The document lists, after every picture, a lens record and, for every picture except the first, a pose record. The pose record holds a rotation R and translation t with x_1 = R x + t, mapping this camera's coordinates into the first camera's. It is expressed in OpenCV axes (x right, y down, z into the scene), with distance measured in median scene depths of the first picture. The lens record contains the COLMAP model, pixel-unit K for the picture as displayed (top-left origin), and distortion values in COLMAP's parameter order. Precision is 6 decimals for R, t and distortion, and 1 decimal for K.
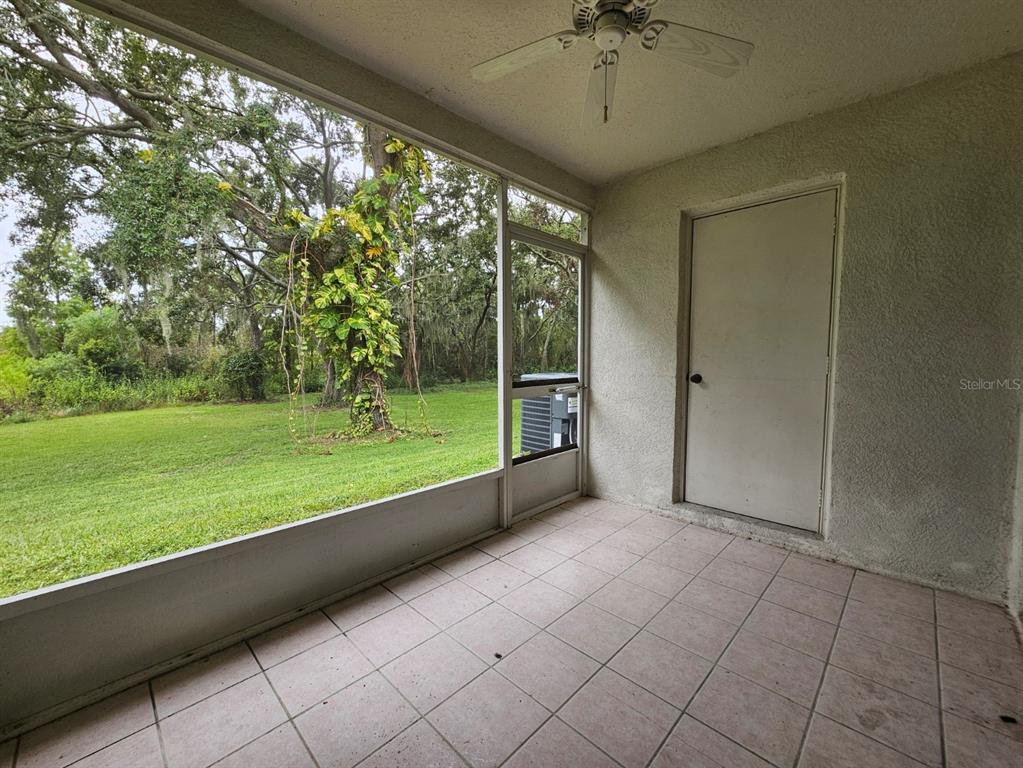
lens RADIAL K [[416.4, 0, 511.5], [0, 416.4, 384.0], [0, 0, 1]] dist [-0.000587, -0.000034]
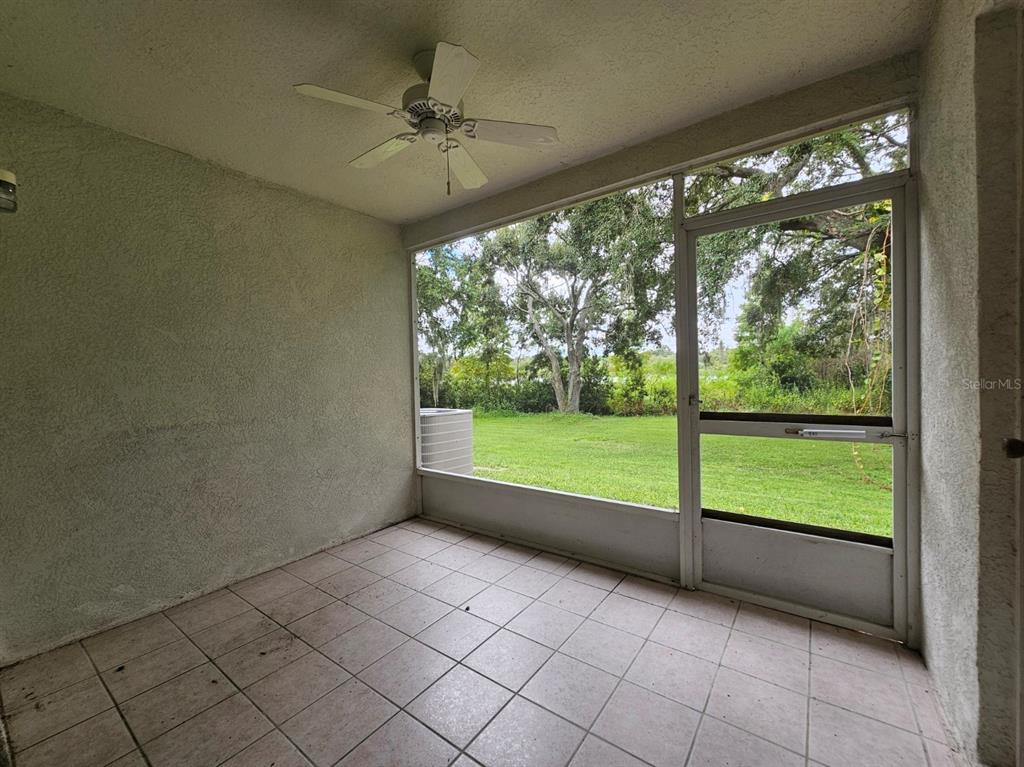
lens RADIAL K [[418.8, 0, 516.1], [0, 418.8, 384.1], [0, 0, 1]] dist [0.000846, 0.000117]
pose [[0.140325, 0.019115, -0.989921, 0.824538], [-0.037841, 0.999187, 0.013929, -0.061811], [0.989382, 0.035505, 0.140934, 0.582301]]
